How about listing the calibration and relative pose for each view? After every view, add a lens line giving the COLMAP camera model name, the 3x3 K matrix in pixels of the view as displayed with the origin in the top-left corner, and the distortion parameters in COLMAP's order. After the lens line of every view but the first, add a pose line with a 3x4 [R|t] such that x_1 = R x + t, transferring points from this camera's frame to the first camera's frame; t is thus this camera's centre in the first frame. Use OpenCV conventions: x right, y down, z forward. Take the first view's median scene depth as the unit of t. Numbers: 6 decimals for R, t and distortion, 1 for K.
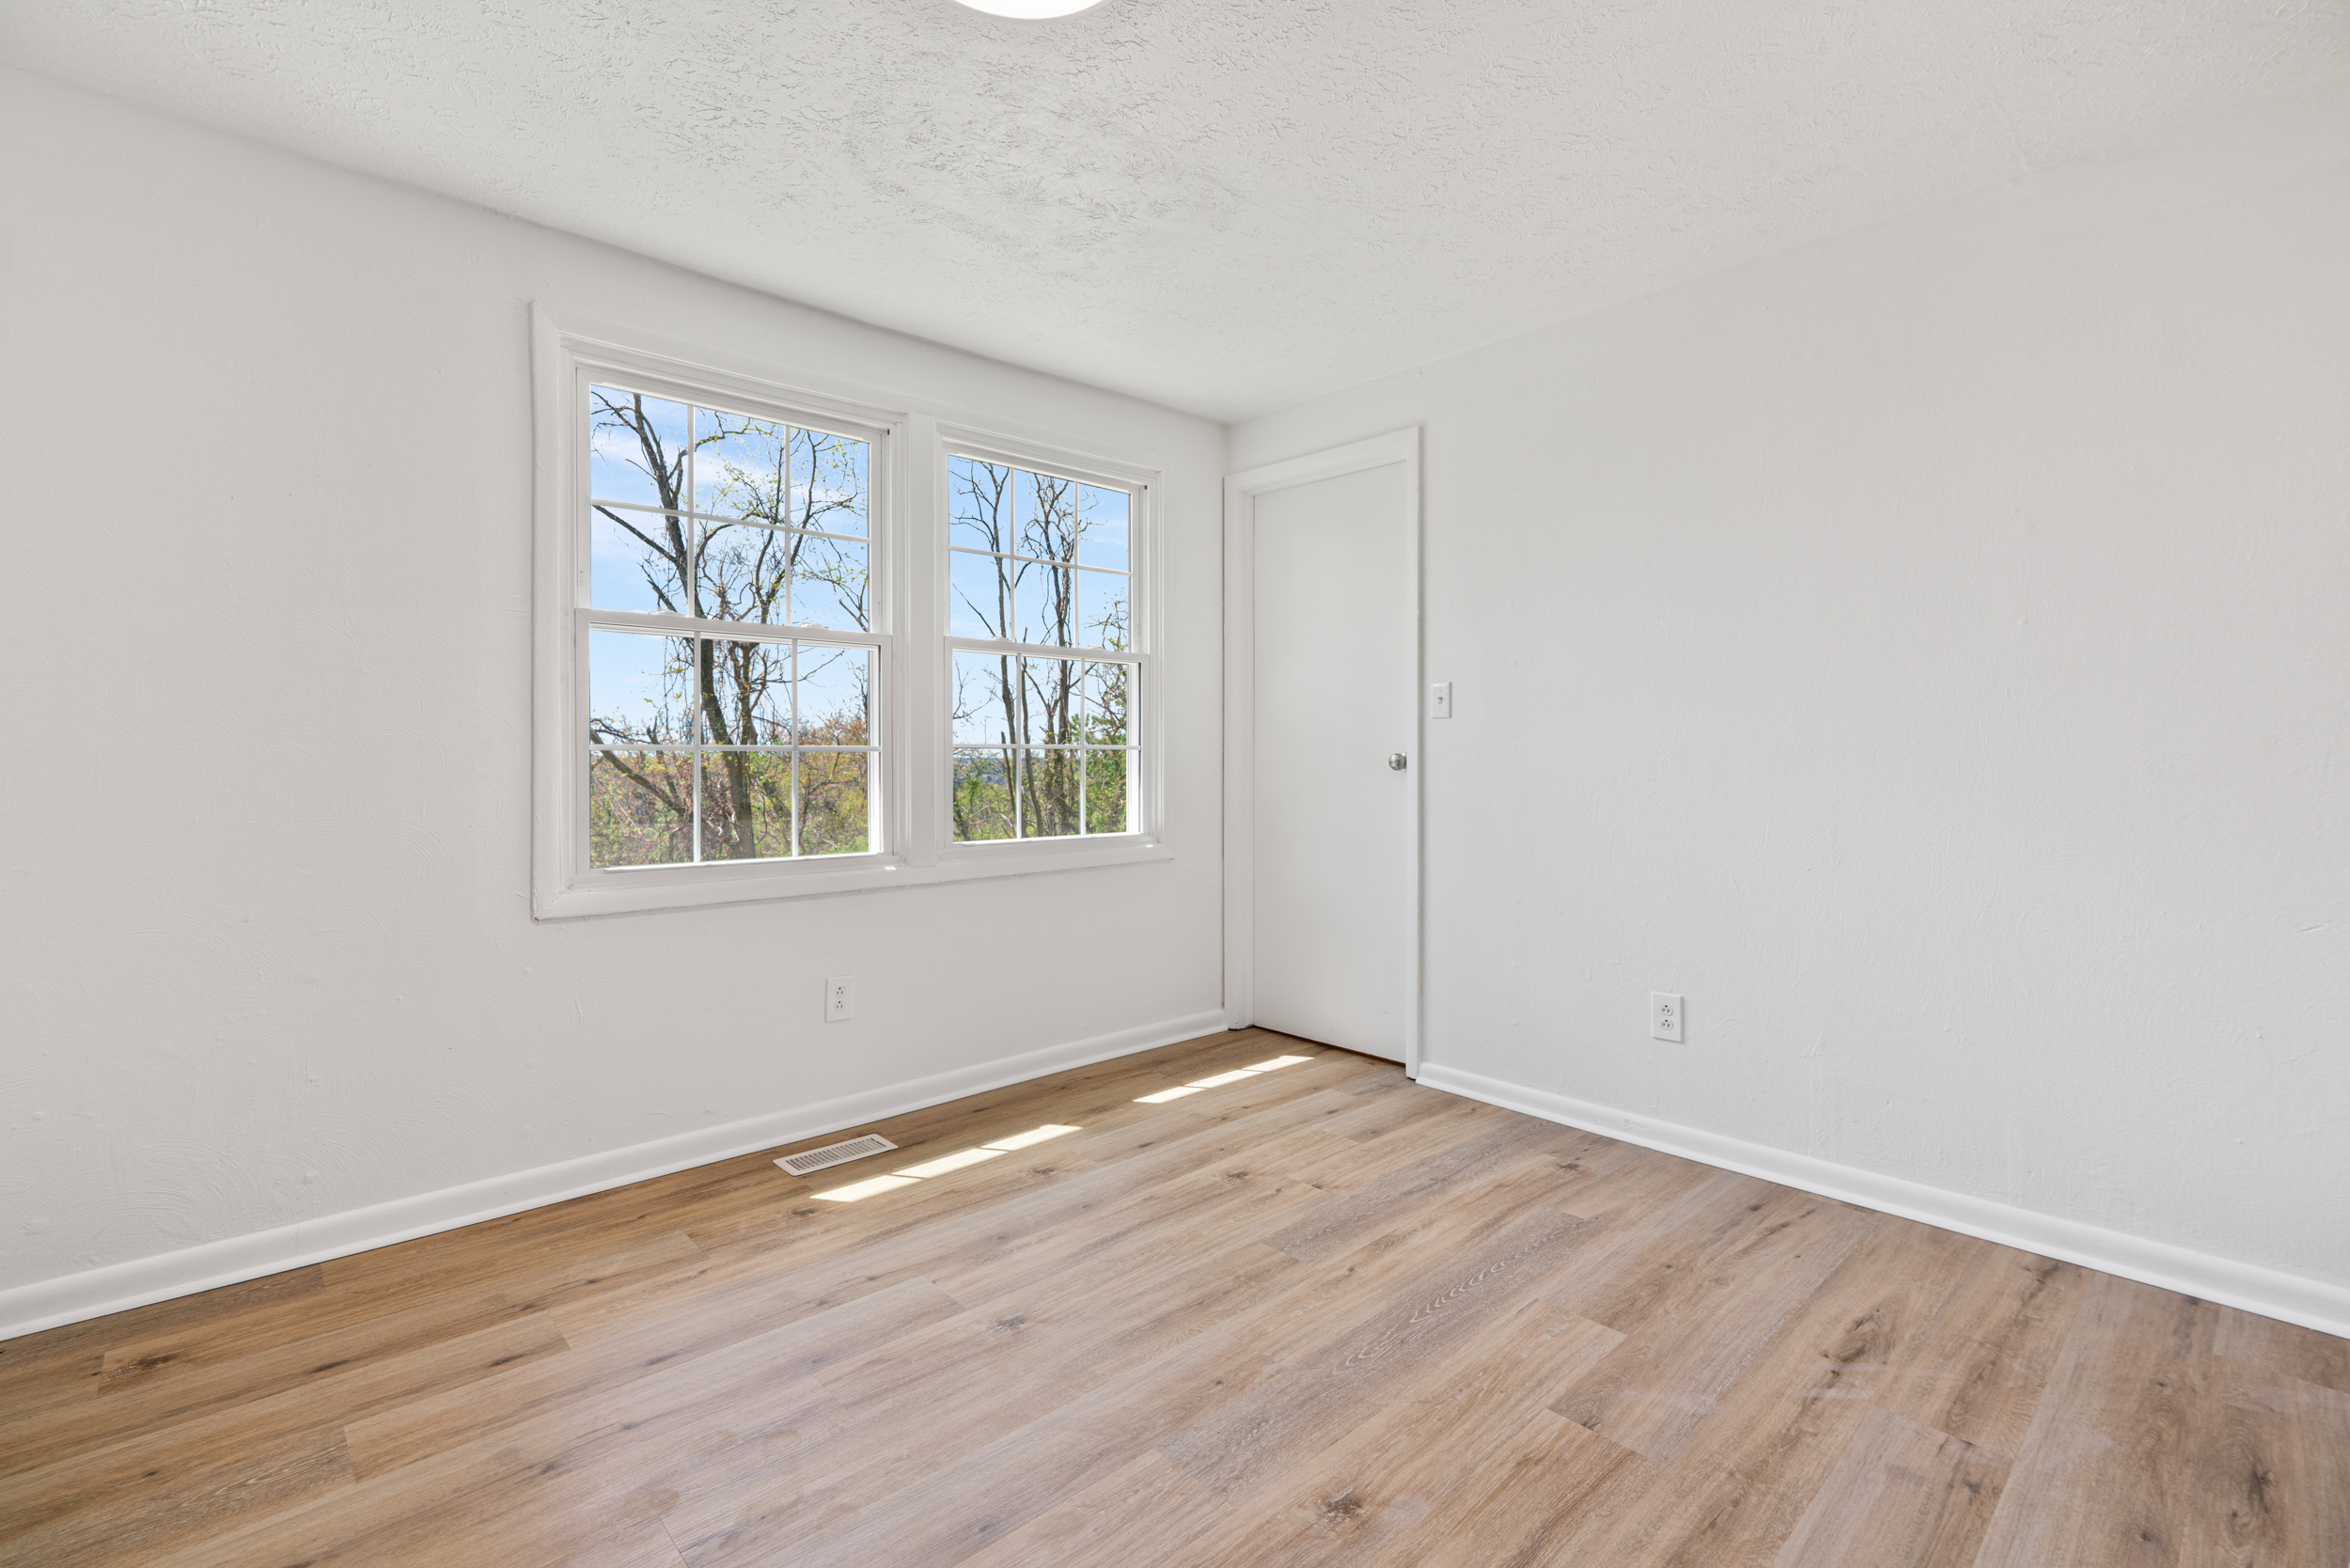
lens RADIAL K [[1063.8, 0, 1176.2], [0, 1063.8, 775.2], [0, 0, 1]] dist [-0.000490, 0.000021]
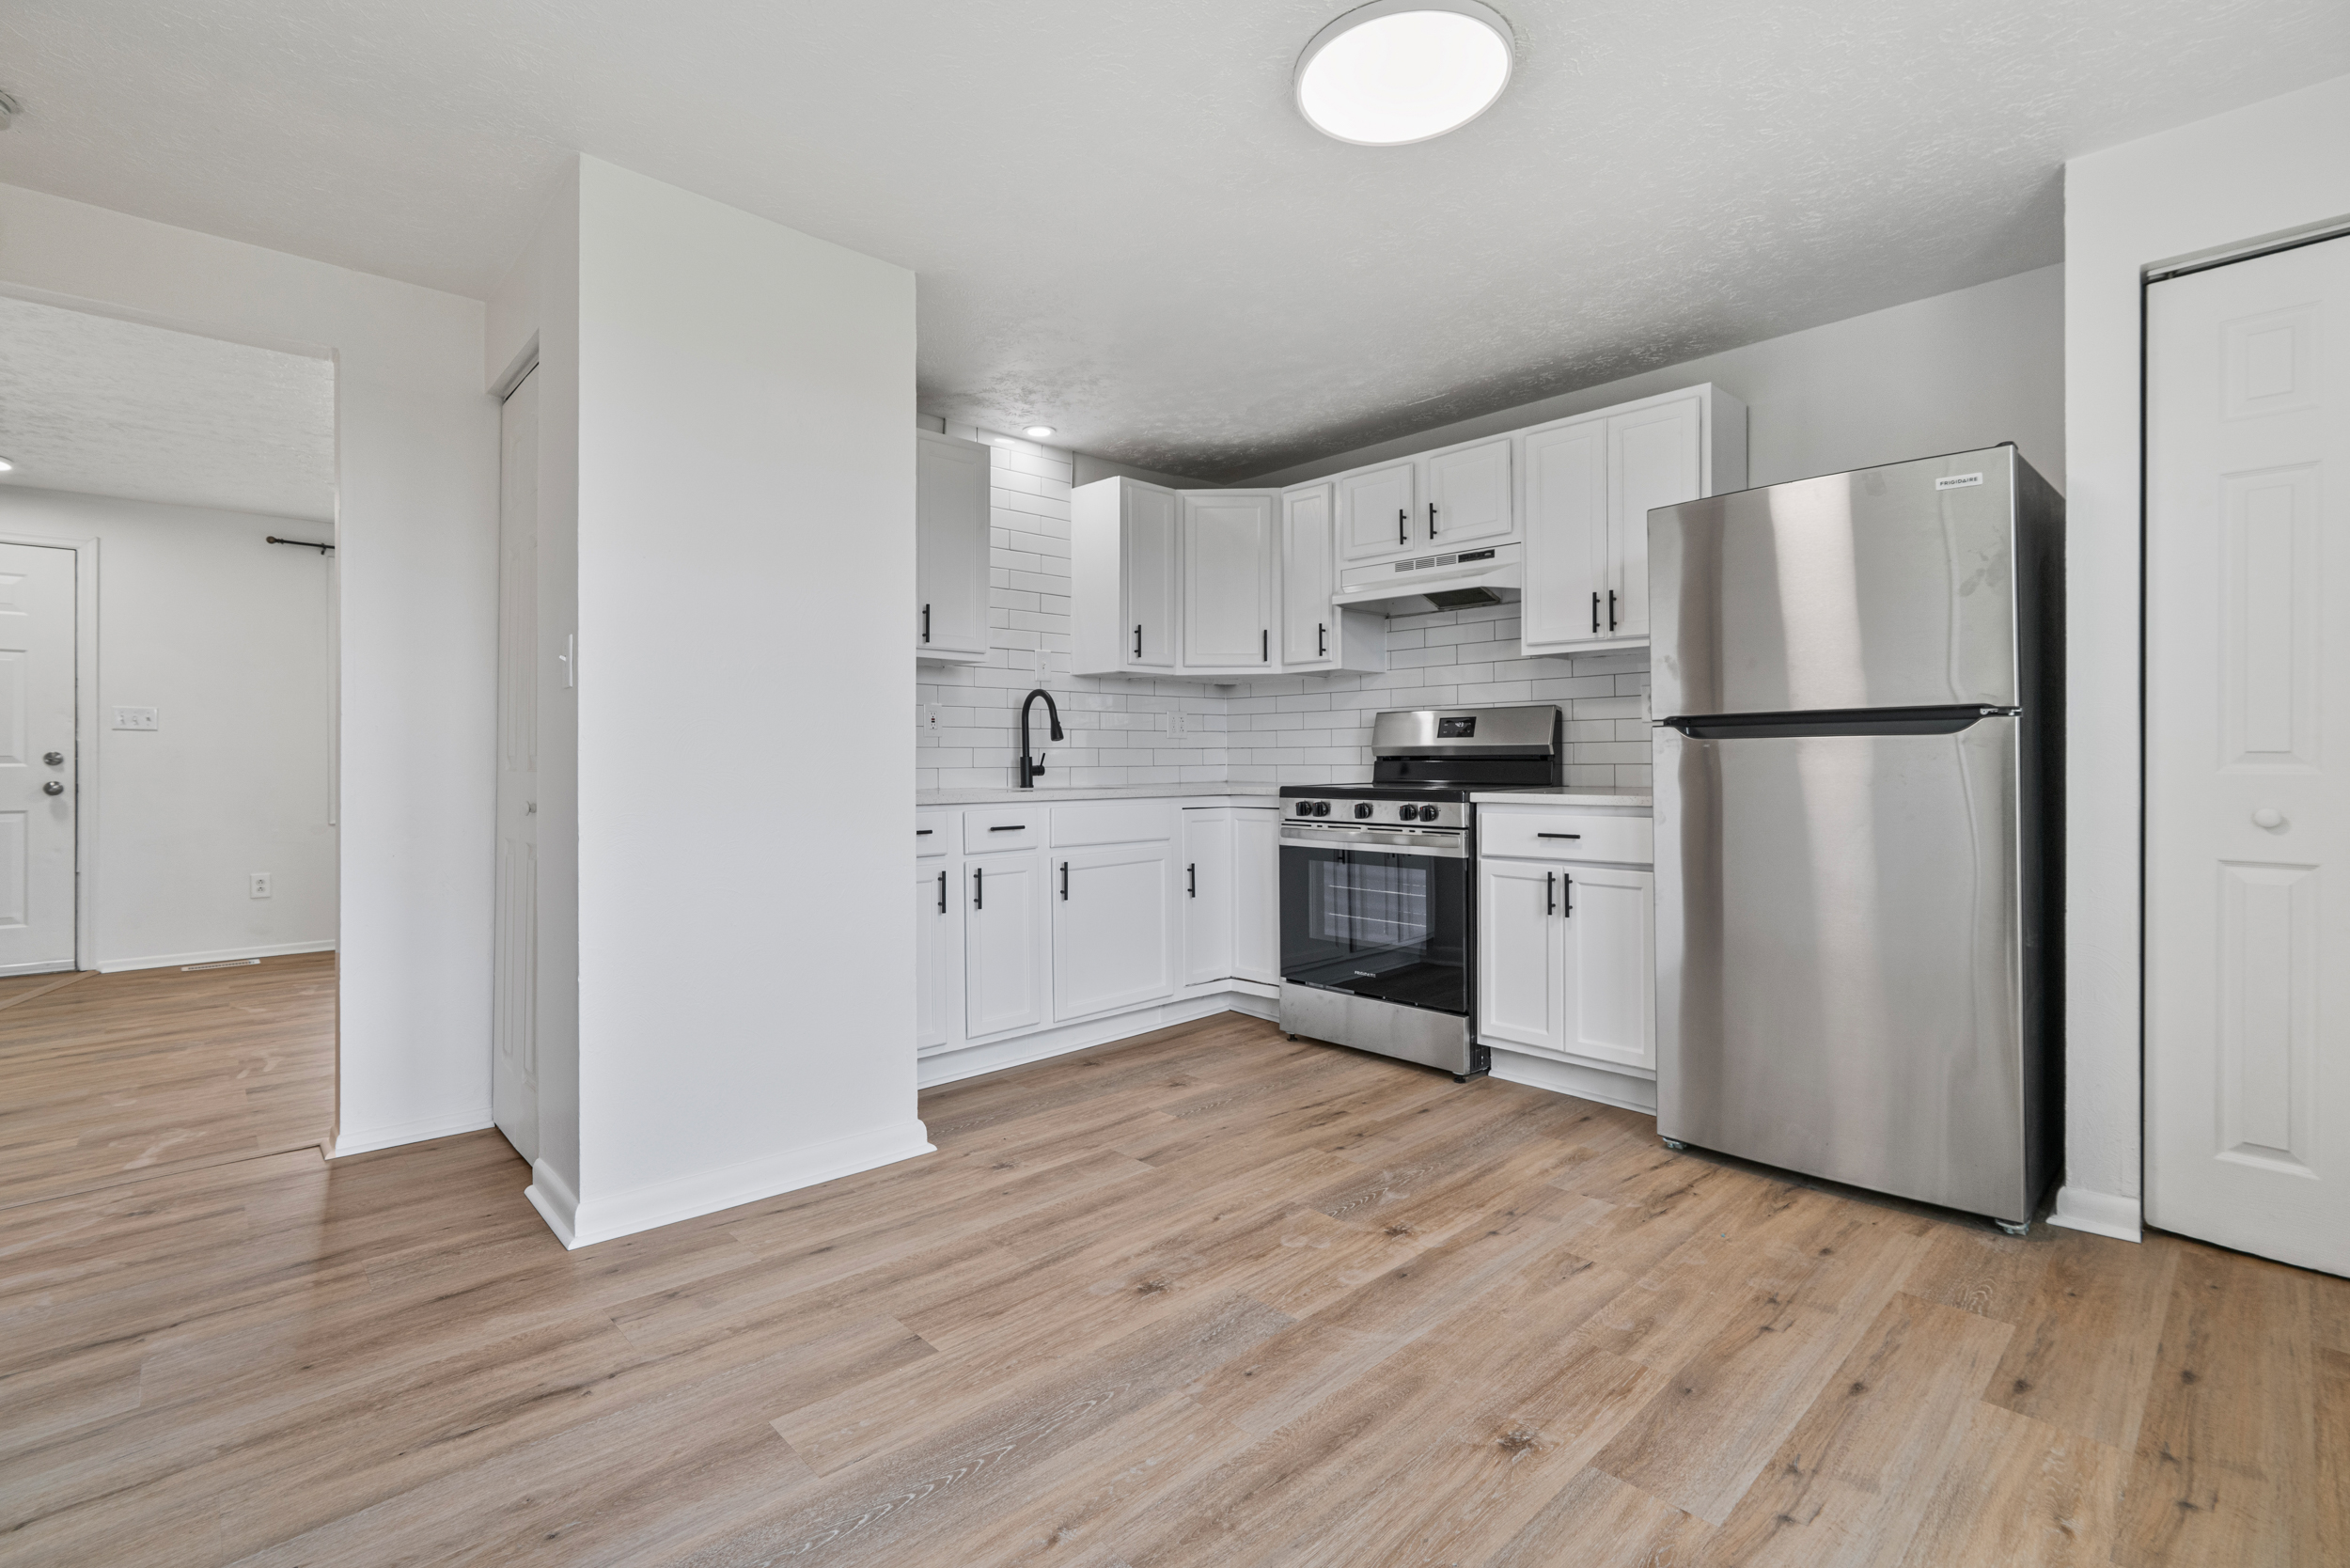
lens RADIAL K [[1063.8, 0, 1171.5], [0, 1063.8, 767.8], [0, 0, 1]] dist [-0.000490, 0.000021]
pose [[-0.999928, 0.002440, -0.011726, 0.116567], [0.002191, 0.999774, 0.021163, -0.008957], [0.011775, 0.021136, -0.999707, 1.879657]]
